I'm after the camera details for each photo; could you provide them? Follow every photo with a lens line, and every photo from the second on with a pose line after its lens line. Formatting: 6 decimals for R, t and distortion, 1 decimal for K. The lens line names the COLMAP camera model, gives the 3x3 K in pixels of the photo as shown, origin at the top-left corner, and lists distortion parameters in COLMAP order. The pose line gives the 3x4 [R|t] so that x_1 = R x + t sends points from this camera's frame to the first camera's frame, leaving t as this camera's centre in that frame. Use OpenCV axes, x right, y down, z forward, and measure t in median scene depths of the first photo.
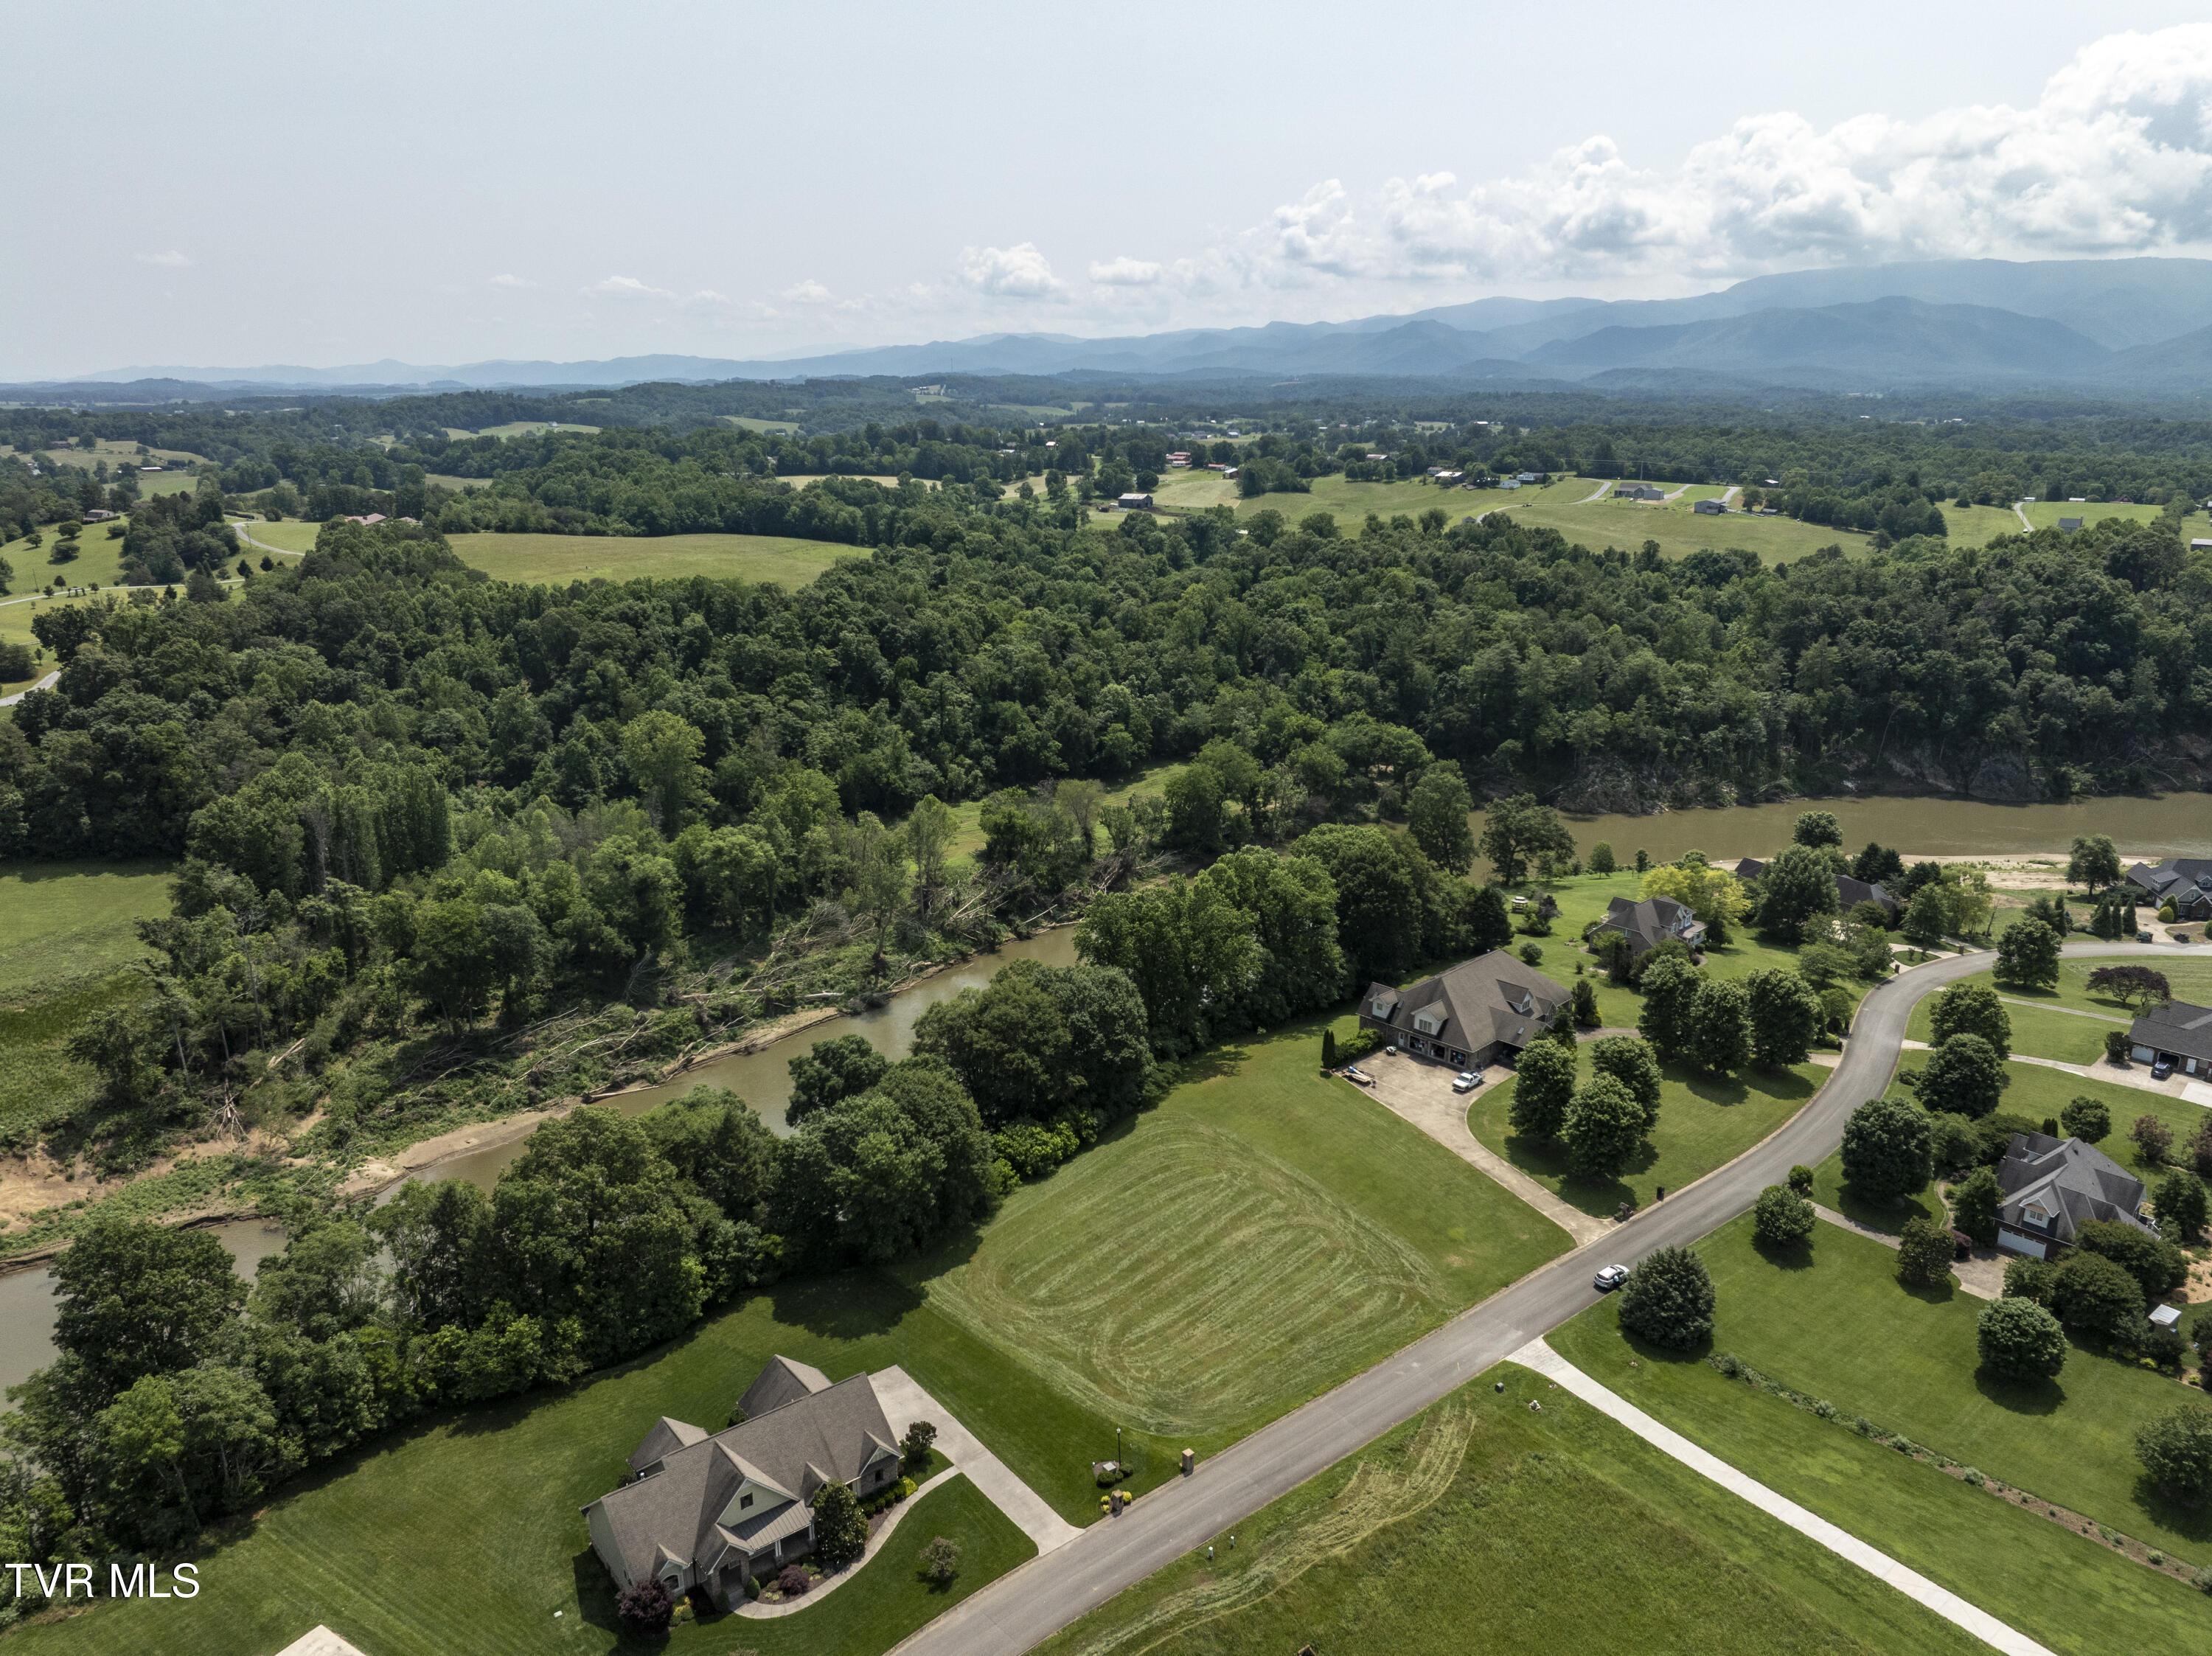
lens RADIAL K [[1557.0, 0, 1116.9], [0, 1557.0, 817.6], [0, 0, 1]] dist [-0.038834, 0.005892]
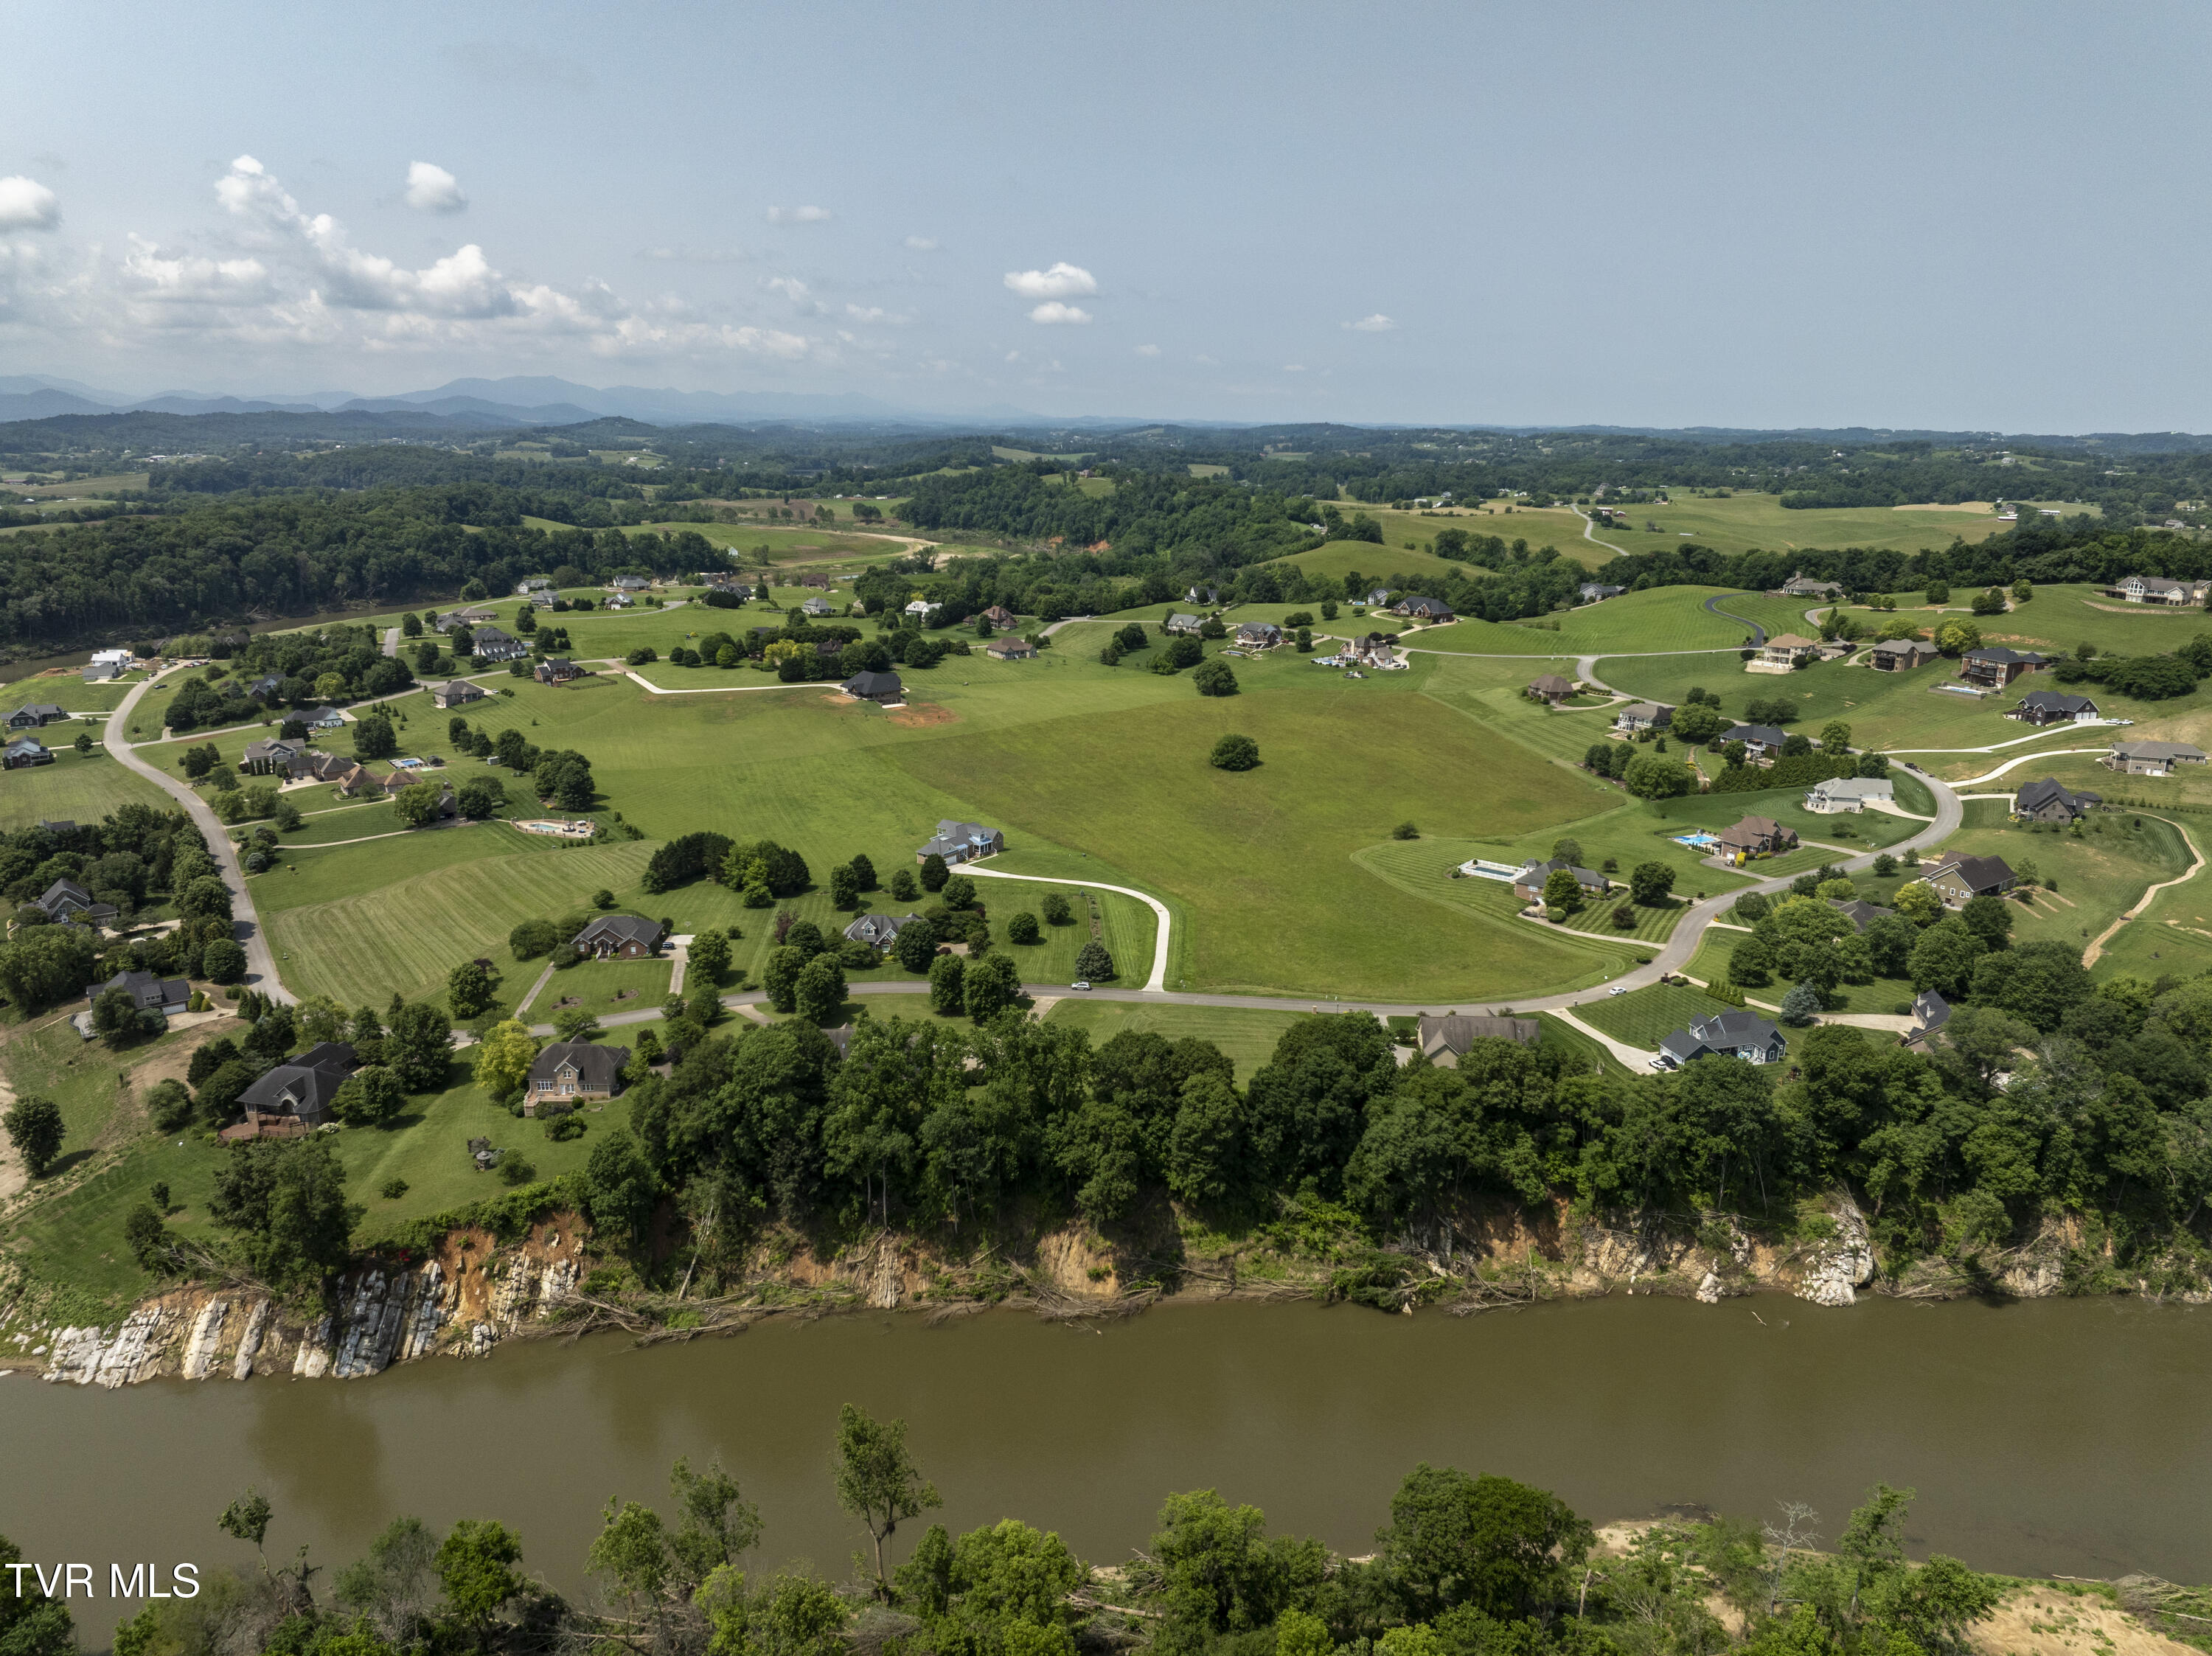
lens RADIAL K [[1557.0, 0, 1117.6], [0, 1557.0, 831.0], [0, 0, 1]] dist [-0.038834, 0.005892]
pose [[-0.739944, -0.185480, 0.646591, -0.827235], [0.167670, 0.880036, 0.444323, -0.651054], [-0.651437, 0.437188, -0.620078, 1.683004]]
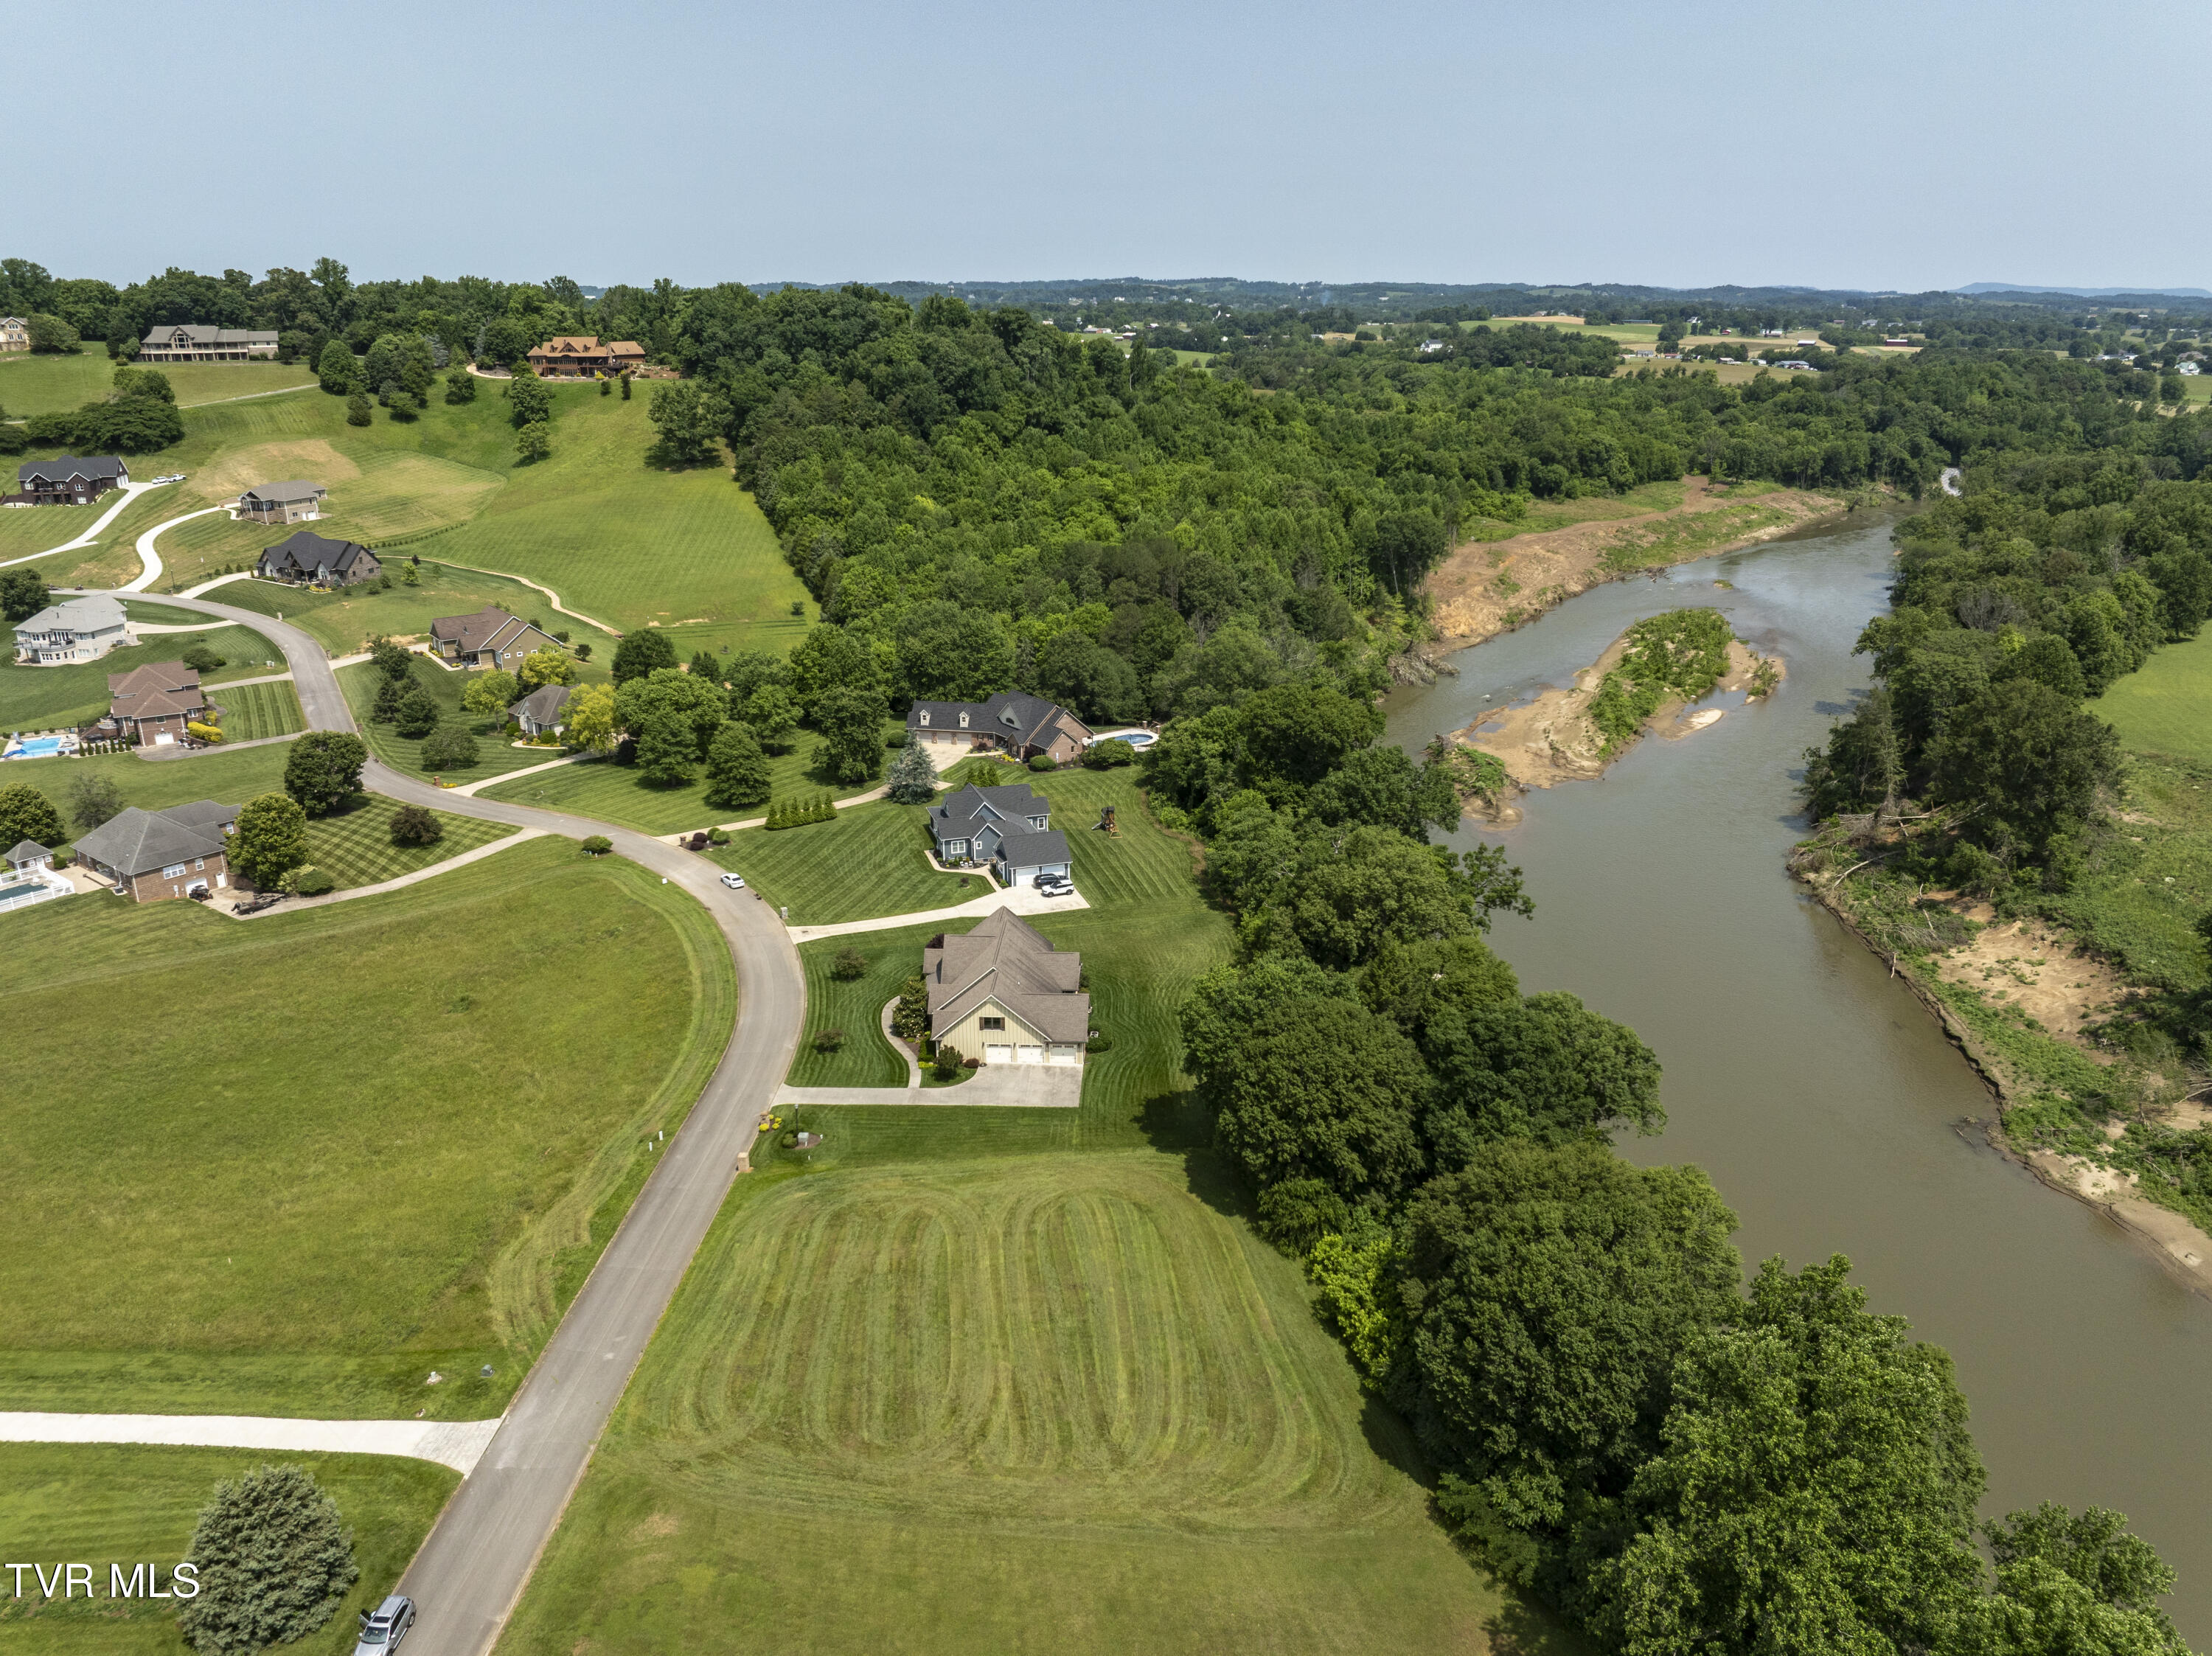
lens RADIAL K [[1557.0, 0, 1116.7], [0, 1557.0, 820.8], [0, 0, 1]] dist [-0.038834, 0.005892]
pose [[-0.647095, 0.238027, -0.724301, 0.356976], [-0.208258, 0.858701, 0.468253, -0.187143], [0.733415, 0.453845, -0.506090, 1.001258]]
